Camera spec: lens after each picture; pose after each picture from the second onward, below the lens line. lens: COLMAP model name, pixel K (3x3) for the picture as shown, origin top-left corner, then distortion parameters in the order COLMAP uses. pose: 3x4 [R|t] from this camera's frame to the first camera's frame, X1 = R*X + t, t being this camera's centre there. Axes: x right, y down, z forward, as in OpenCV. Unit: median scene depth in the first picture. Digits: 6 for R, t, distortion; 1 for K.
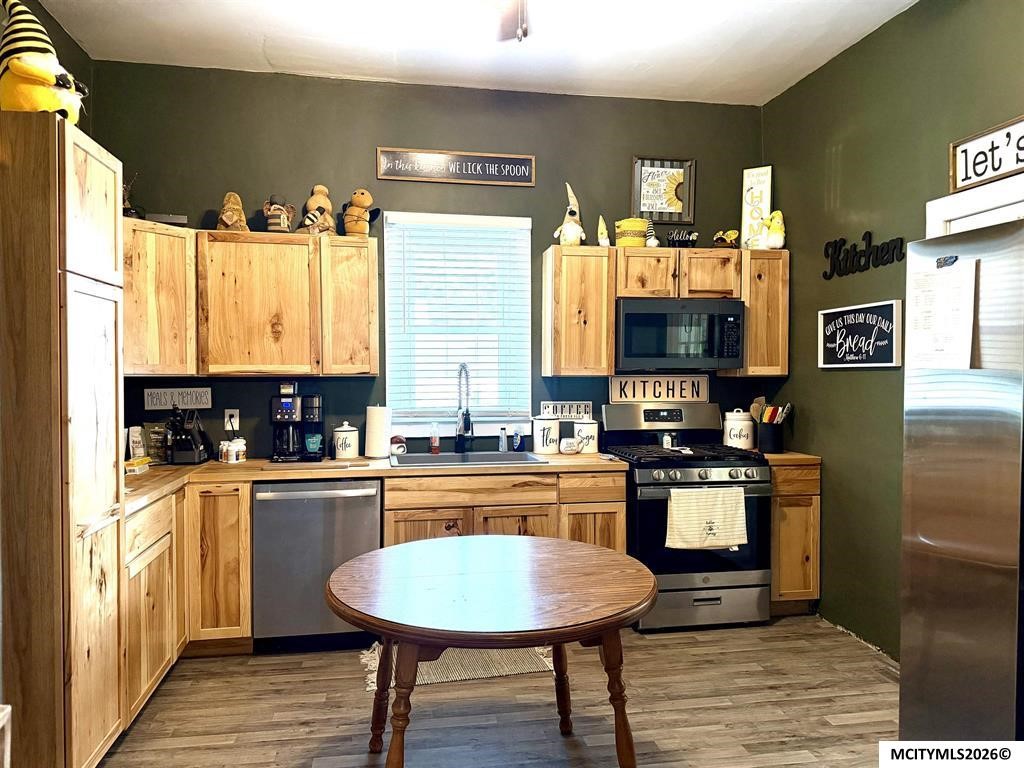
lens RADIAL K [[711.4, 0, 512.6], [0, 711.4, 387.0], [0, 0, 1]] dist [0.066145, -0.084508]
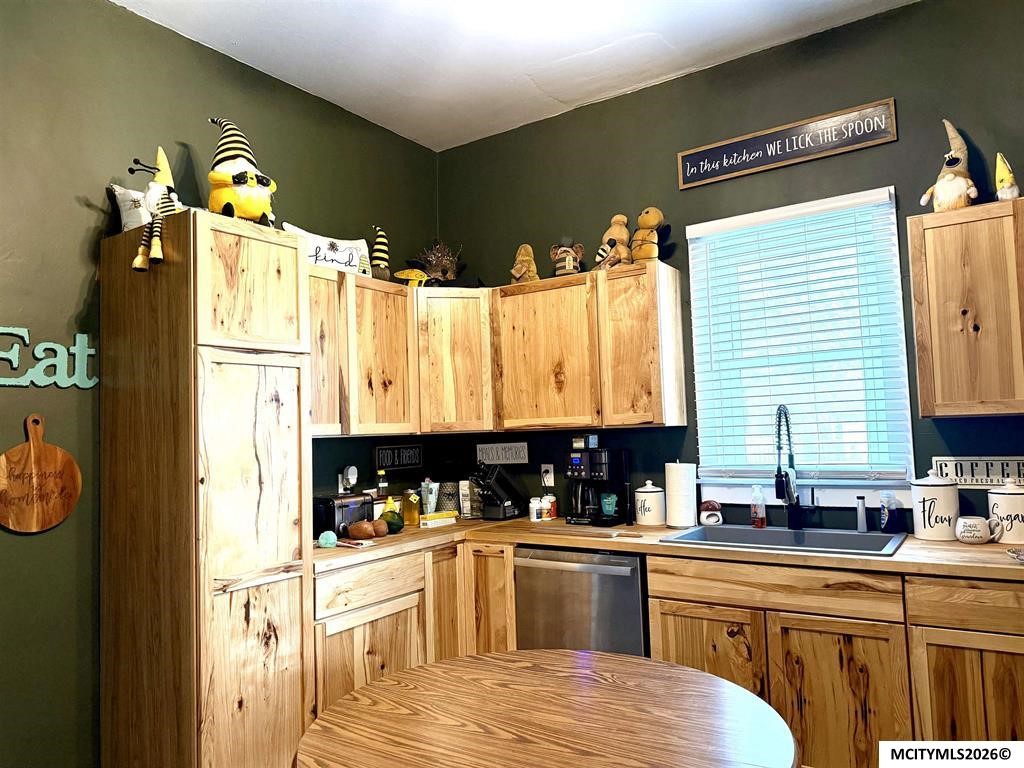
lens RADIAL K [[711.4, 0, 506.5], [0, 711.4, 387.9], [0, 0, 1]] dist [0.066145, -0.084508]
pose [[0.710580, -0.067010, -0.700418, 0.253085], [0.021625, 0.997064, -0.073452, -0.002811], [0.703284, 0.037047, 0.709943, 0.284020]]
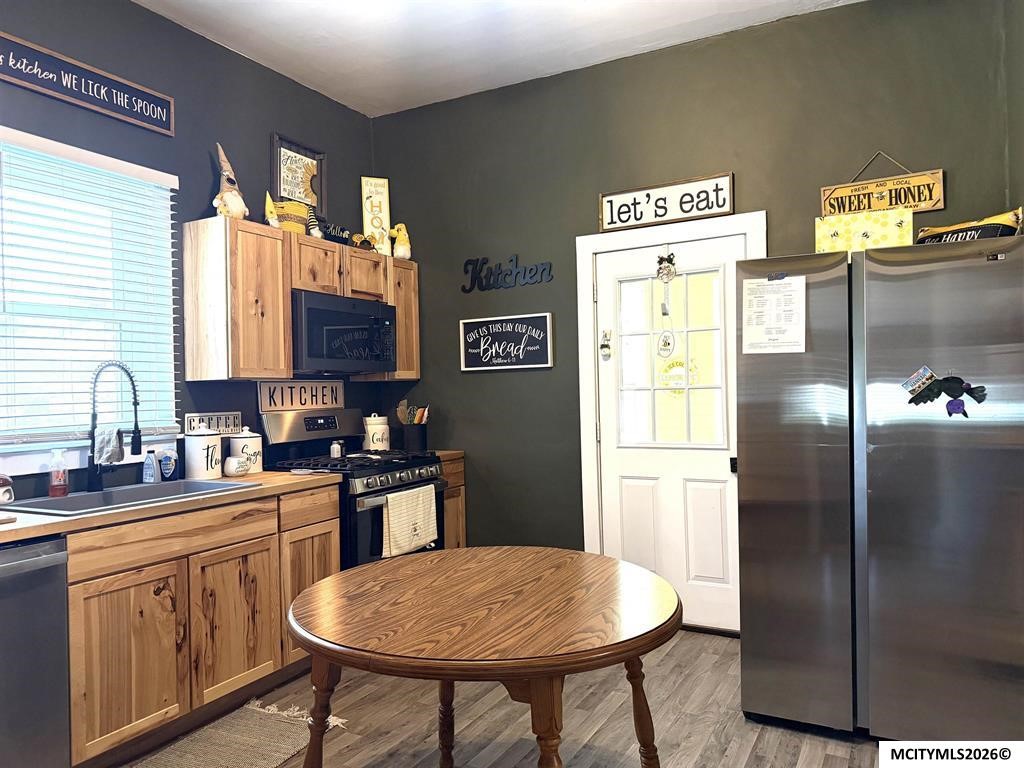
lens RADIAL K [[711.4, 0, 510.8], [0, 711.4, 386.7], [0, 0, 1]] dist [0.066145, -0.084508]
pose [[0.622375, -0.008427, 0.782674, -0.387787], [0.039044, 0.999031, -0.020291, 0.022886], [-0.781745, 0.043188, 0.622101, 0.259523]]
